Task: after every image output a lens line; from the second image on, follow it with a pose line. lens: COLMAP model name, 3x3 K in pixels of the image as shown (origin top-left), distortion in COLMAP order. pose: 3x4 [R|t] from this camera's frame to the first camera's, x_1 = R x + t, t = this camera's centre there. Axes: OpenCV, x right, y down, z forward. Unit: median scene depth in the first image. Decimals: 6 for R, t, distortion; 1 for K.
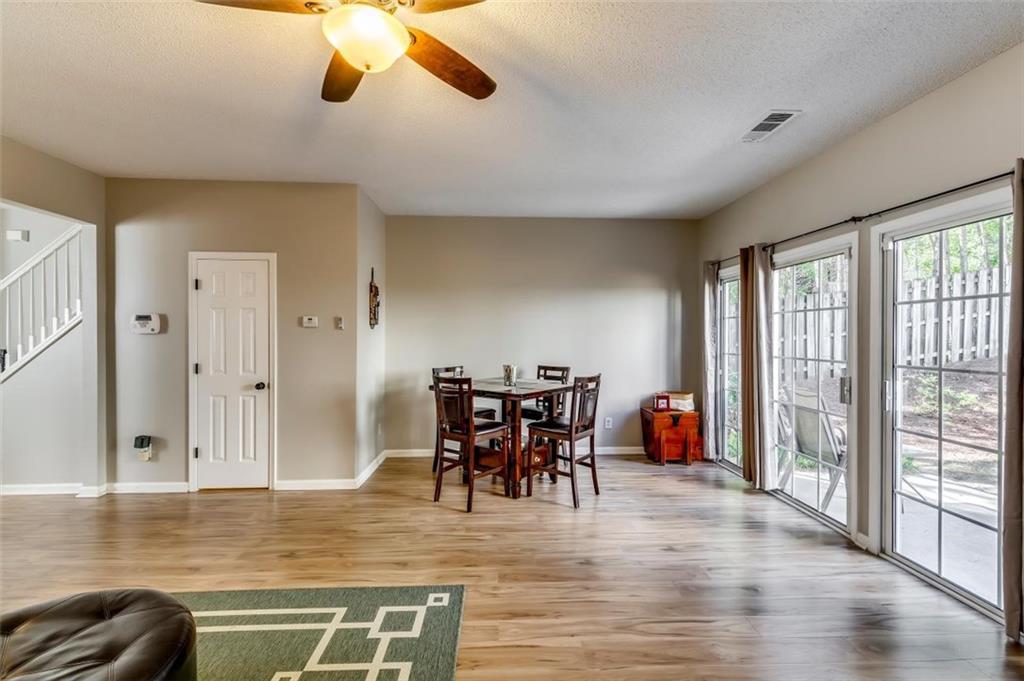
lens RADIAL K [[437.6, 0, 511.8], [0, 437.6, 336.6], [0, 0, 1]] dist [0.004324, -0.000884]
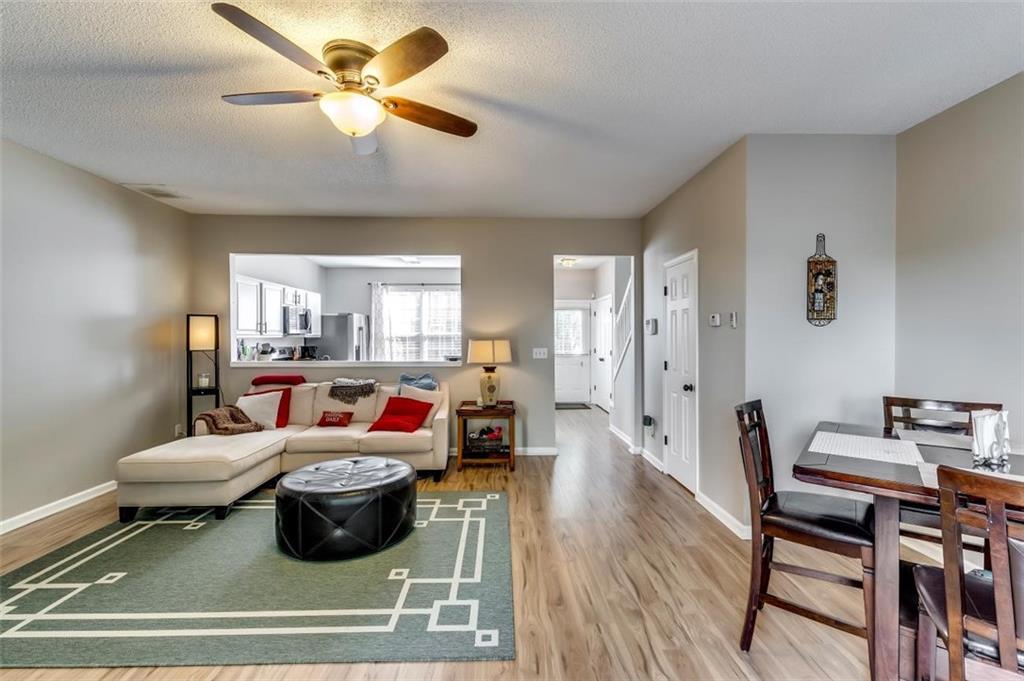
lens RADIAL K [[437.6, 0, 511.8], [0, 437.6, 336.6], [0, 0, 1]] dist [0.004324, -0.000884]
pose [[-0.015723, -0.000535, -0.999876, 0.684556], [-0.005574, 0.999984, -0.000447, 0.002196], [0.999861, 0.005567, -0.015726, 1.034743]]
